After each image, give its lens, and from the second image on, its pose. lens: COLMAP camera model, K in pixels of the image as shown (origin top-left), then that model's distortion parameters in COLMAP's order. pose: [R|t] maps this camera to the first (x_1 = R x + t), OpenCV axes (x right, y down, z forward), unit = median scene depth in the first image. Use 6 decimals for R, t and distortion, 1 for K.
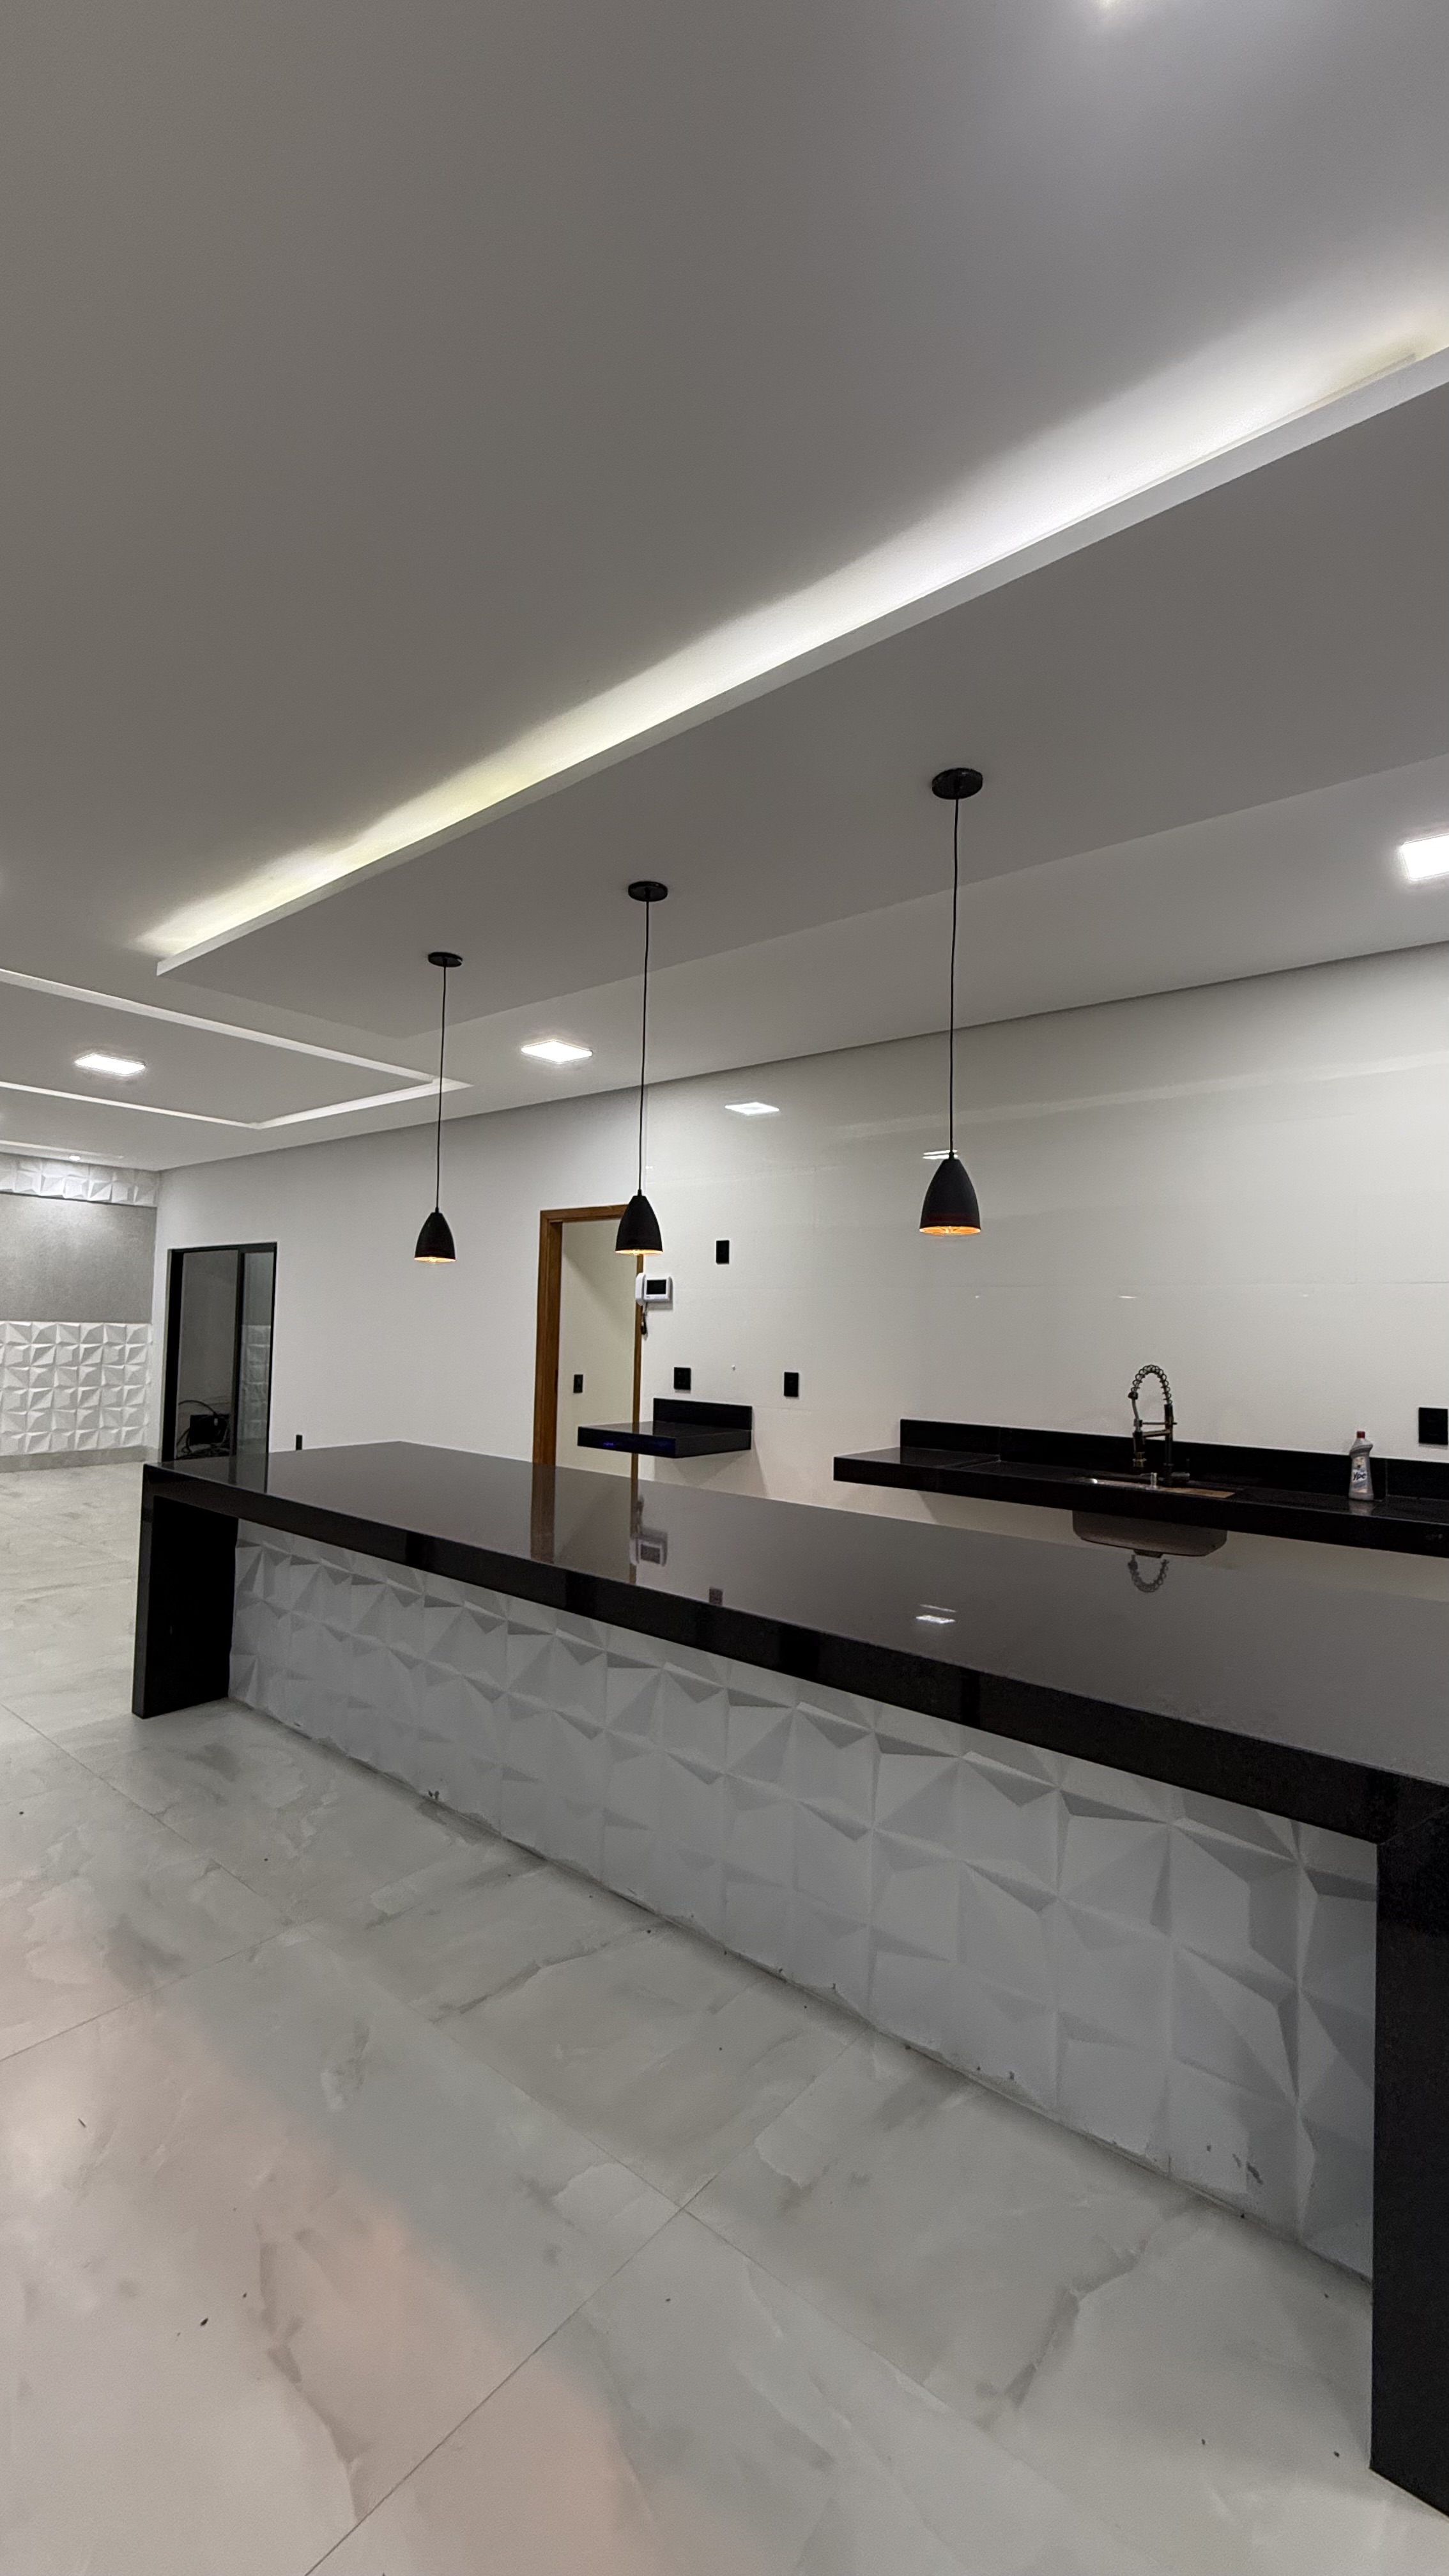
lens RADIAL K [[1034.7, 0, 744.8], [0, 1034.7, 1279.8], [0, 0, 1]] dist [-0.000746, 0.000680]
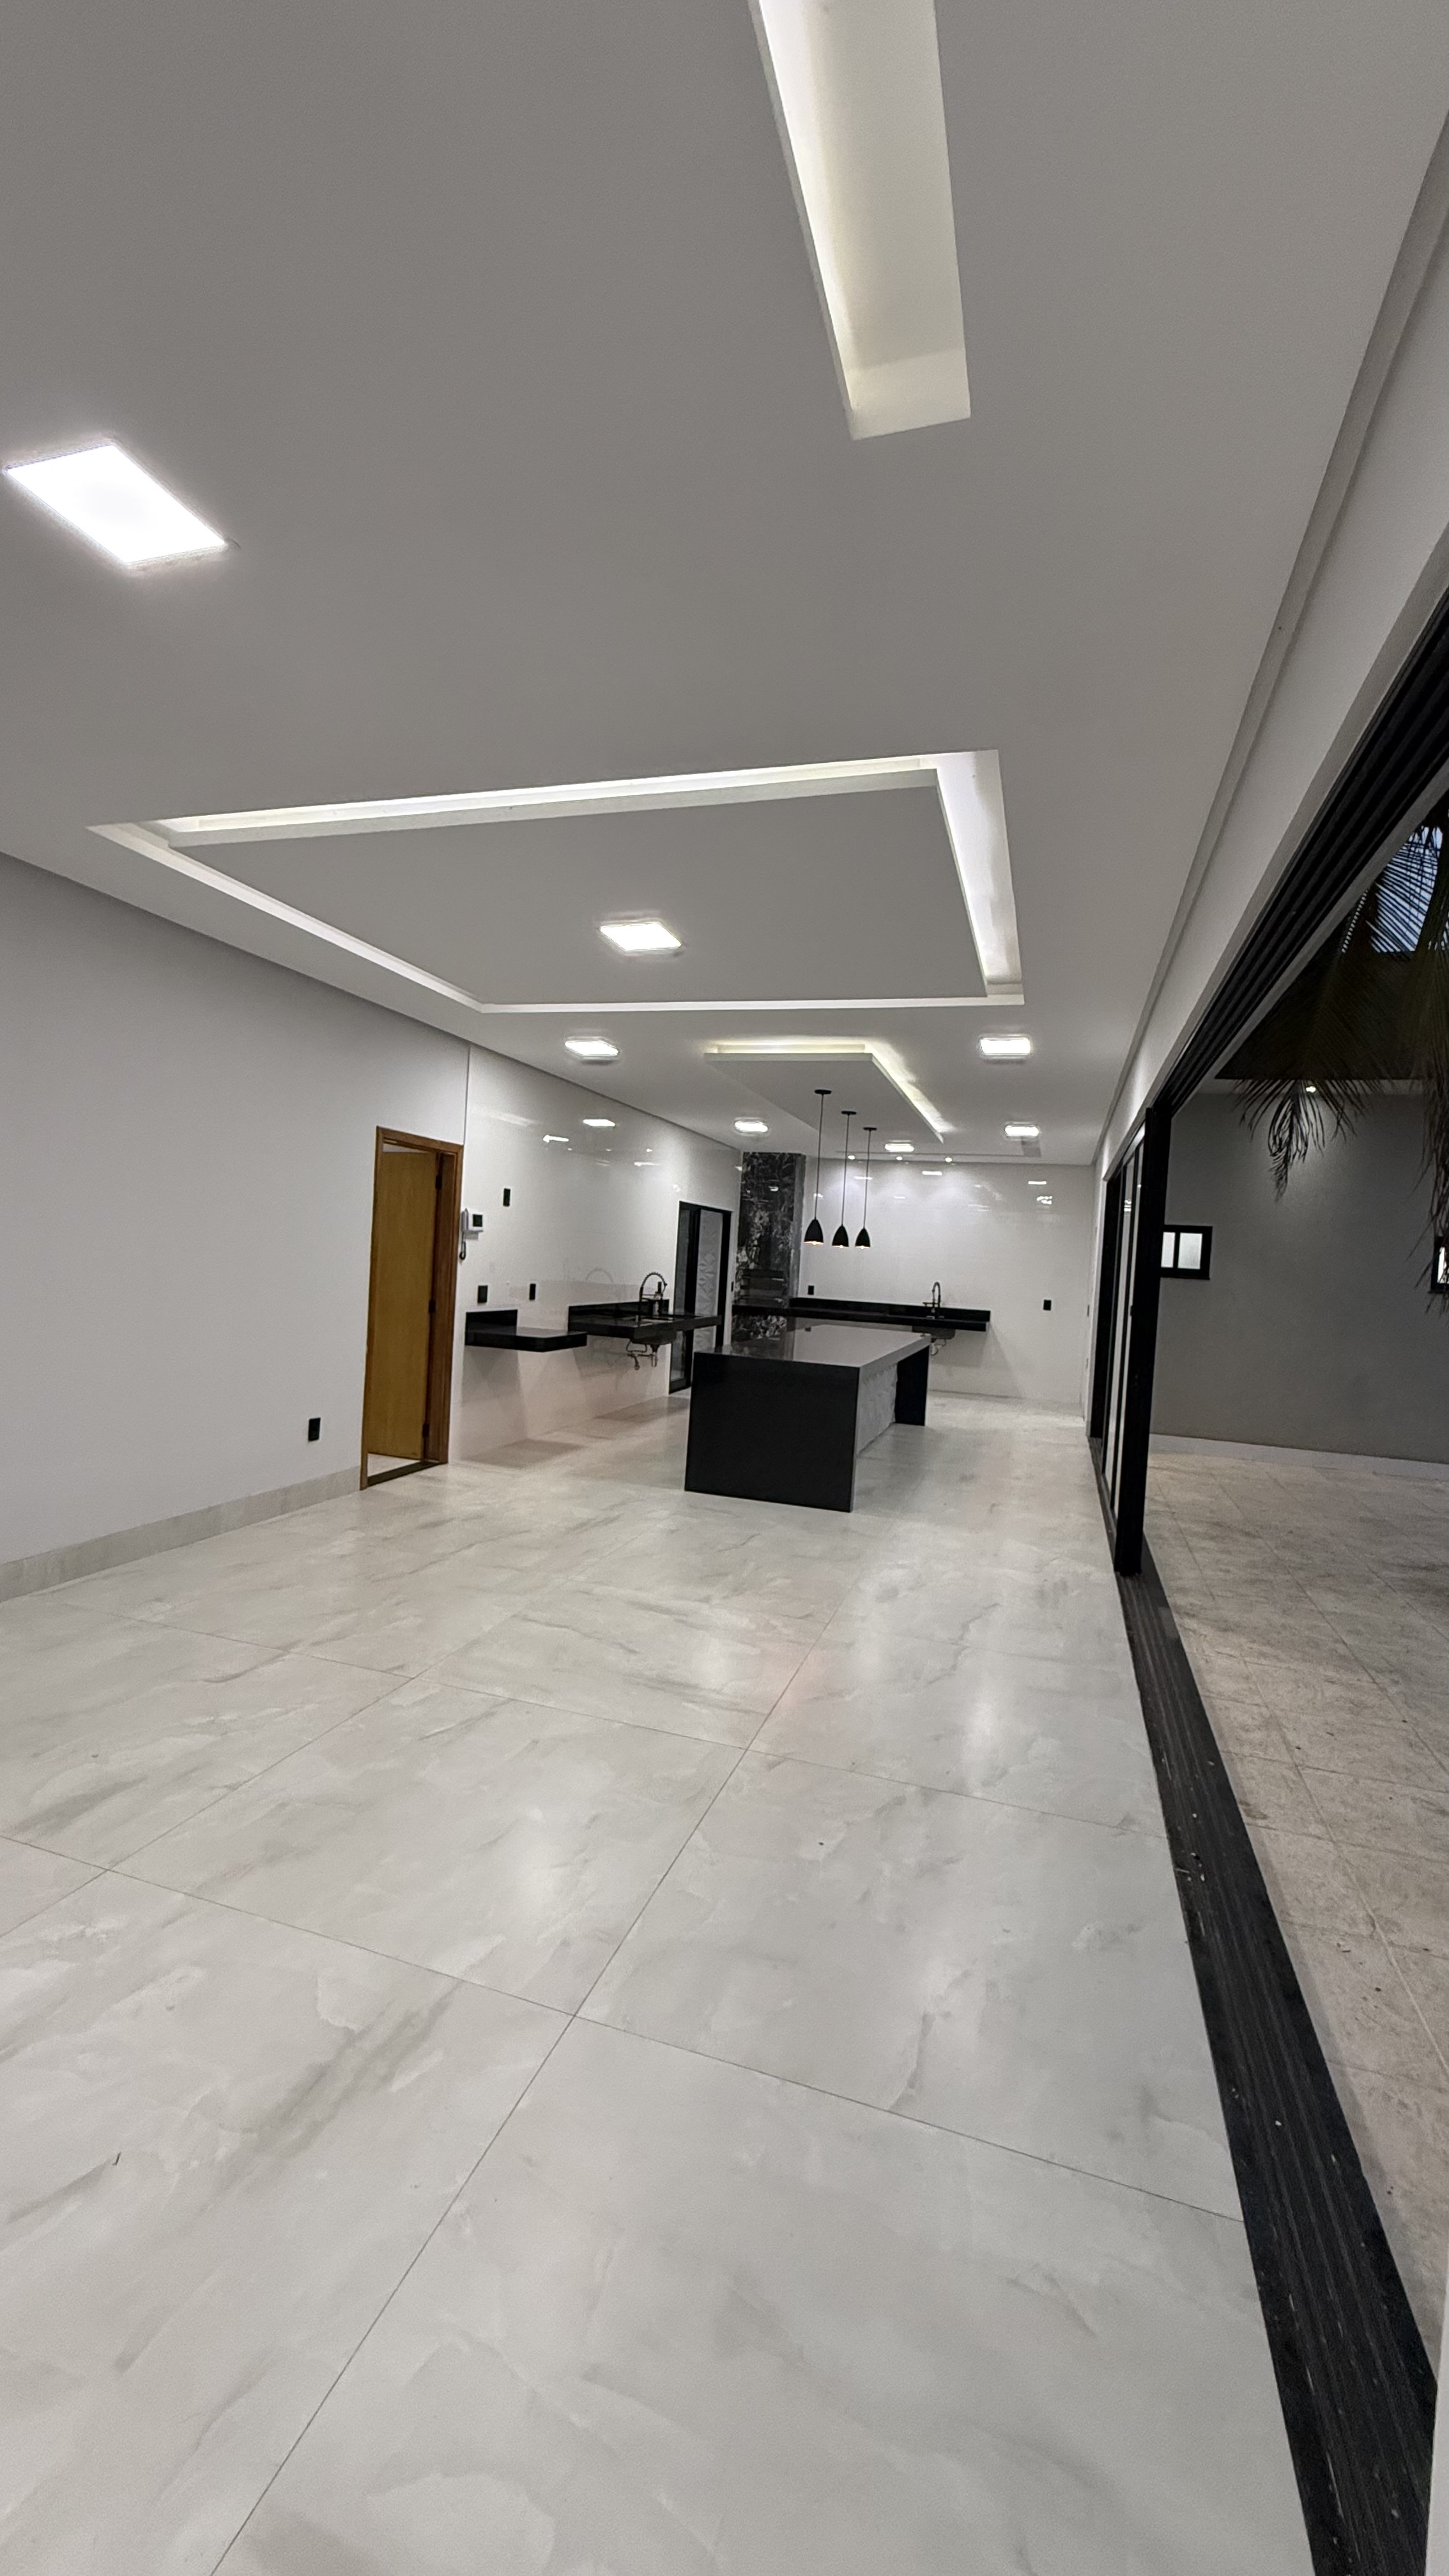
lens RADIAL K [[1034.7, 0, 722.1], [0, 1034.7, 1288.5], [0, 0, 1]] dist [-0.000746, 0.000680]
pose [[-0.350865, -0.067815, 0.933967, -1.358695], [-0.104312, 0.993997, 0.032987, 0.016829], [-0.930598, -0.085850, -0.355833, 1.196166]]
